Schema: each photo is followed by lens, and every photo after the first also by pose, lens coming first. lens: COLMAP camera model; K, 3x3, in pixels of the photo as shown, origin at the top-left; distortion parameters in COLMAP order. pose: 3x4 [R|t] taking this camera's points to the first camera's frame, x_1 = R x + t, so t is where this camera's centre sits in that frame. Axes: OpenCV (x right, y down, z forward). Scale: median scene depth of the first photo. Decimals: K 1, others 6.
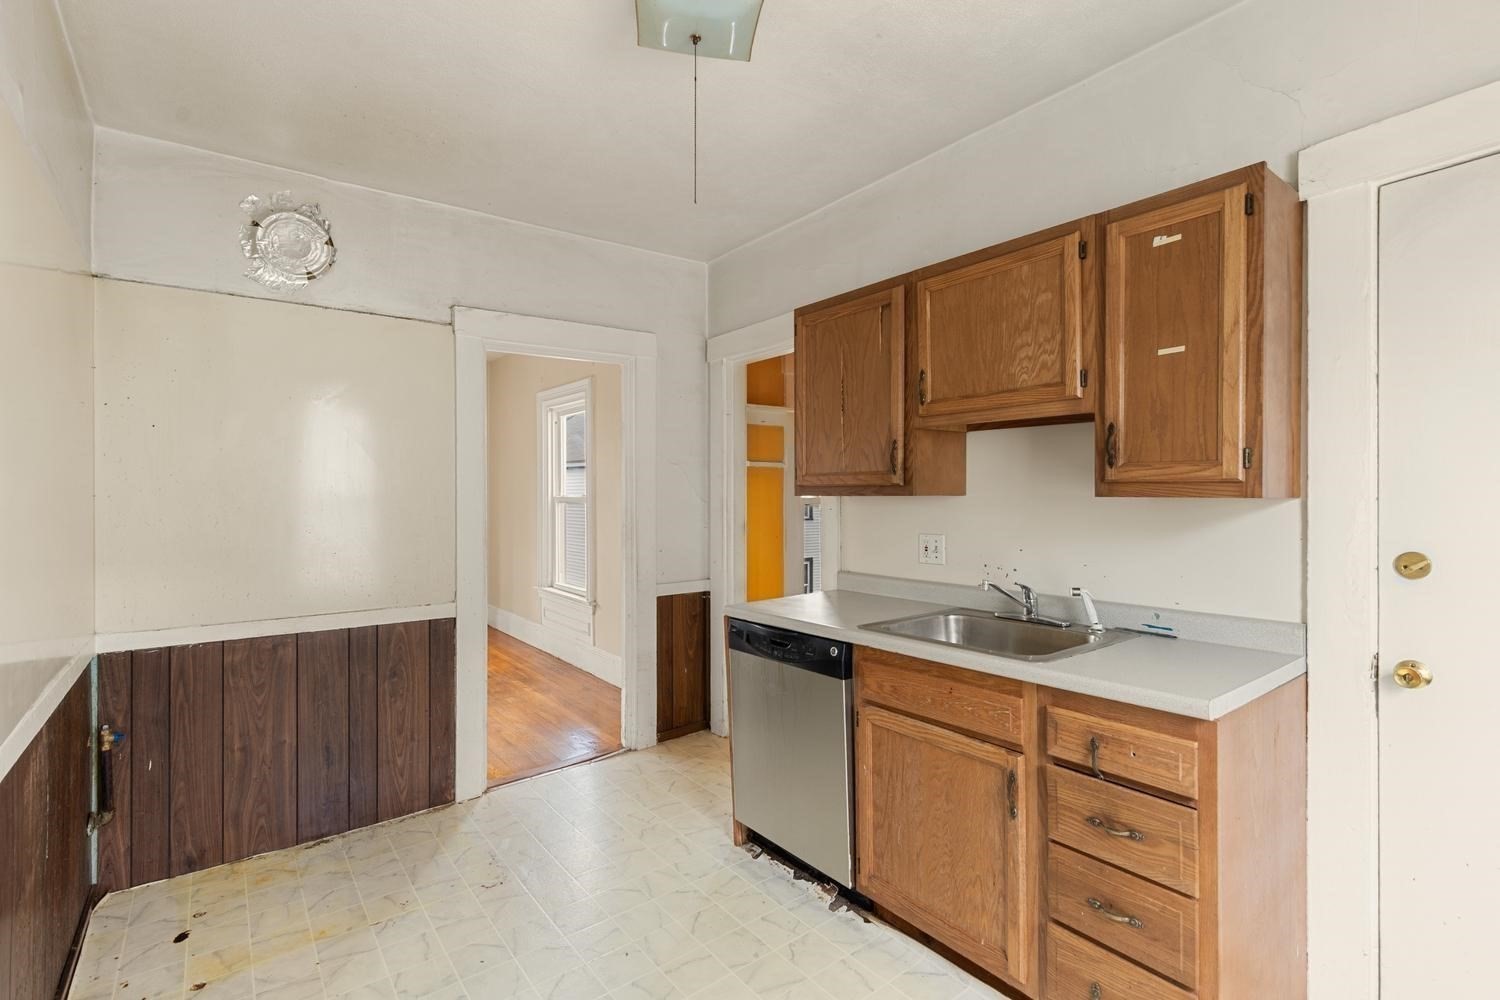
lens RADIAL K [[689.0, 0, 751.5], [0, 689.0, 494.7], [0, 0, 1]] dist [0.010289, -0.000099]
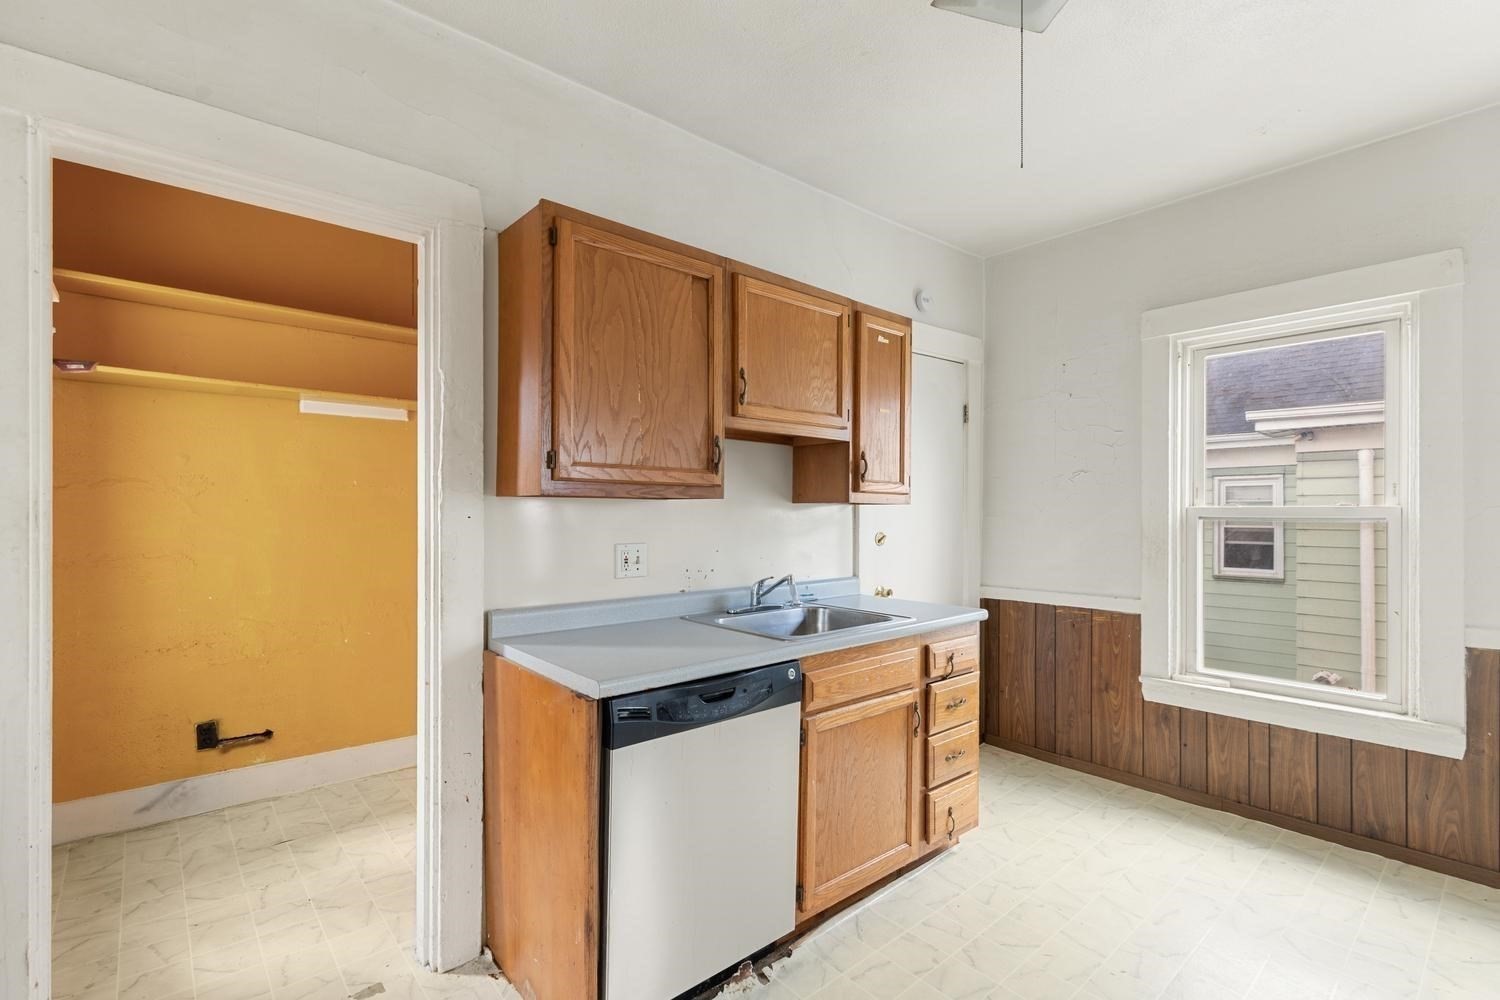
lens RADIAL K [[689.0, 0, 752.1], [0, 689.0, 511.0], [0, 0, 1]] dist [0.010289, -0.000099]
pose [[-0.053651, 0.003563, 0.998553, -0.771284], [-0.007262, 0.999966, -0.003958, 0.024004], [-0.998533, -0.007463, -0.053623, 1.116812]]
